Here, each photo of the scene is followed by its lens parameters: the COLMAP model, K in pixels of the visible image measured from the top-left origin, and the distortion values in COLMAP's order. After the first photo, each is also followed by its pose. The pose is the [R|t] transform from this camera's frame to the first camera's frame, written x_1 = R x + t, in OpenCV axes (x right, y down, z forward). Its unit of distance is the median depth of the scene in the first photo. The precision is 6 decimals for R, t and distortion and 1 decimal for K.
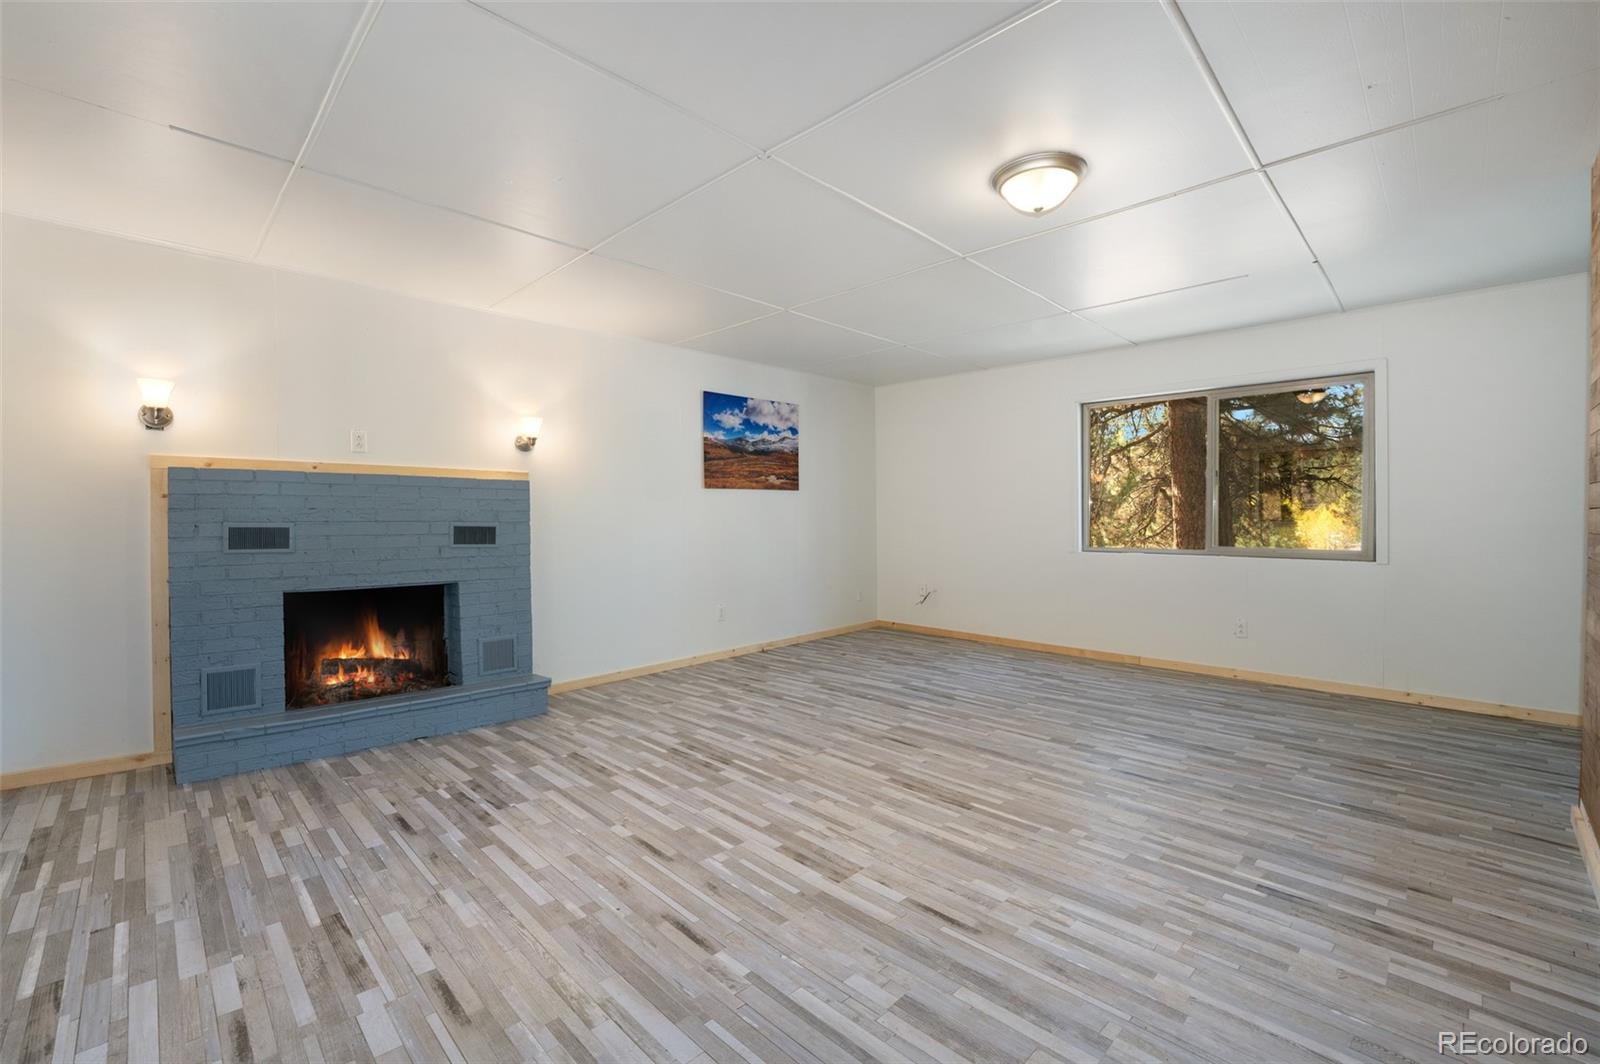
lens RADIAL K [[662.6, 0, 792.5], [0, 662.6, 550.3], [0, 0, 1]] dist [-0.025457, 0.000997]
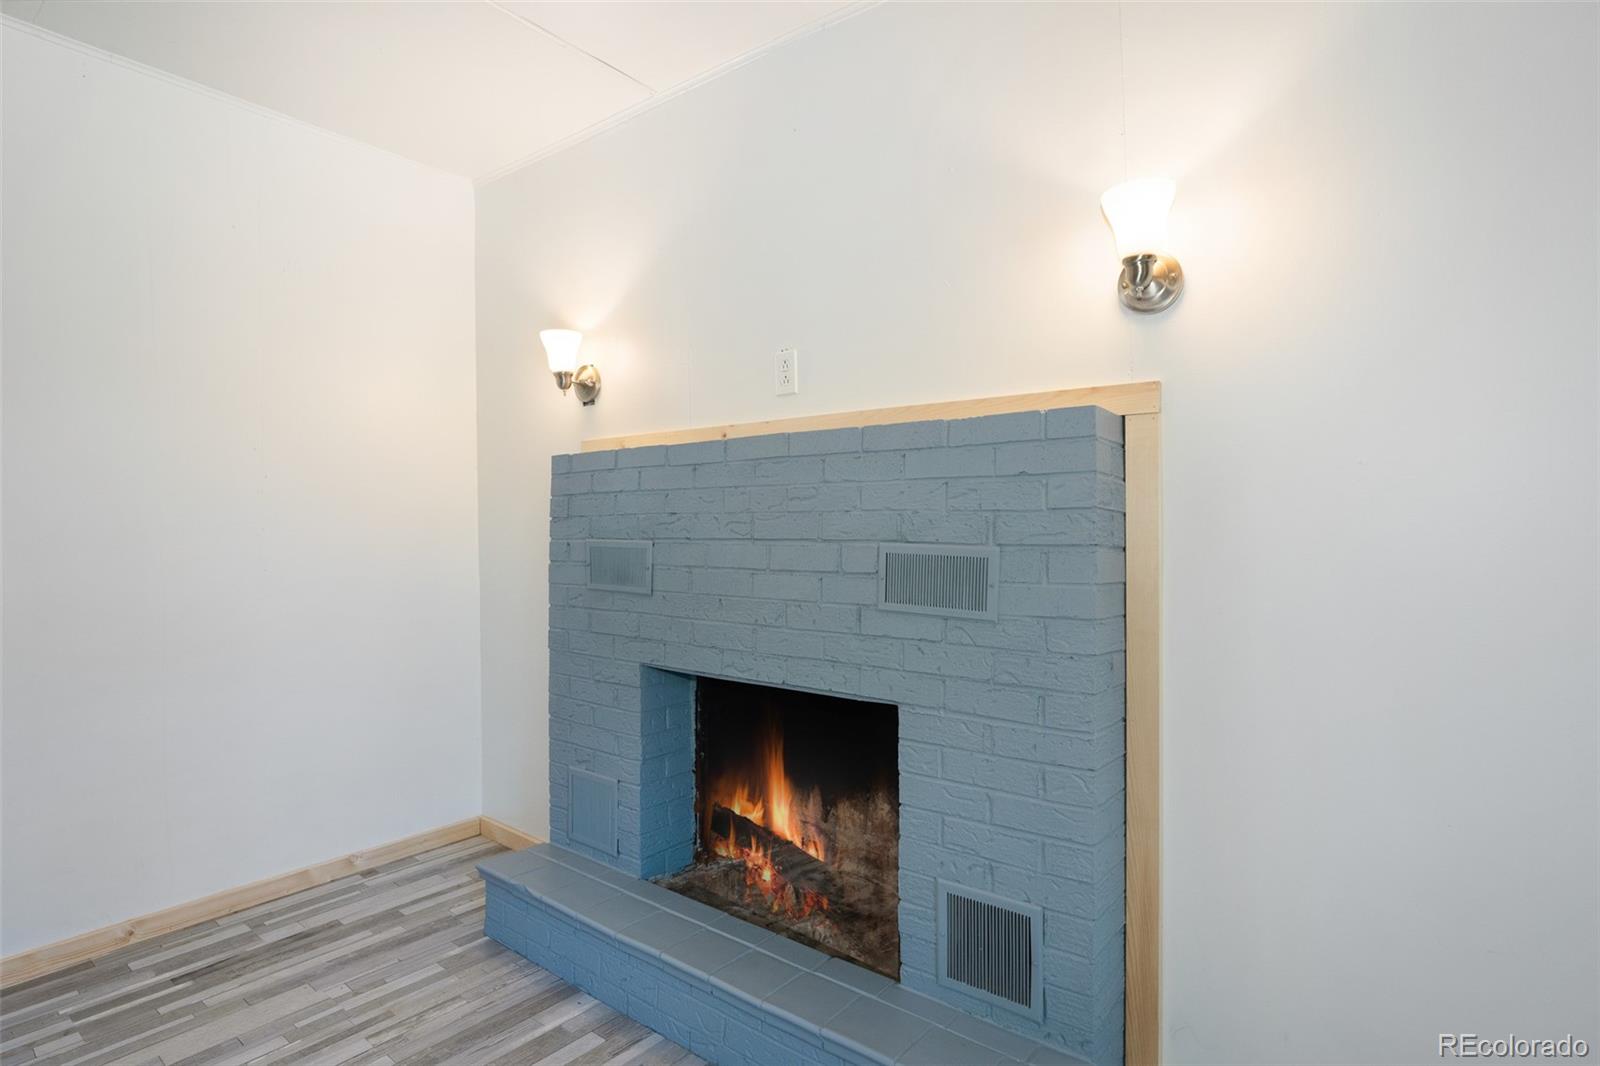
lens RADIAL K [[828.9, 0, 803.2], [0, 828.9, 540.2], [0, 0, 1]] dist [0.001846, -0.000225]
pose [[0.121612, 0.016420, -0.992442, -0.055726], [-0.039287, 0.999159, 0.011717, -0.051290], [0.991800, 0.037565, 0.122155, 0.952097]]
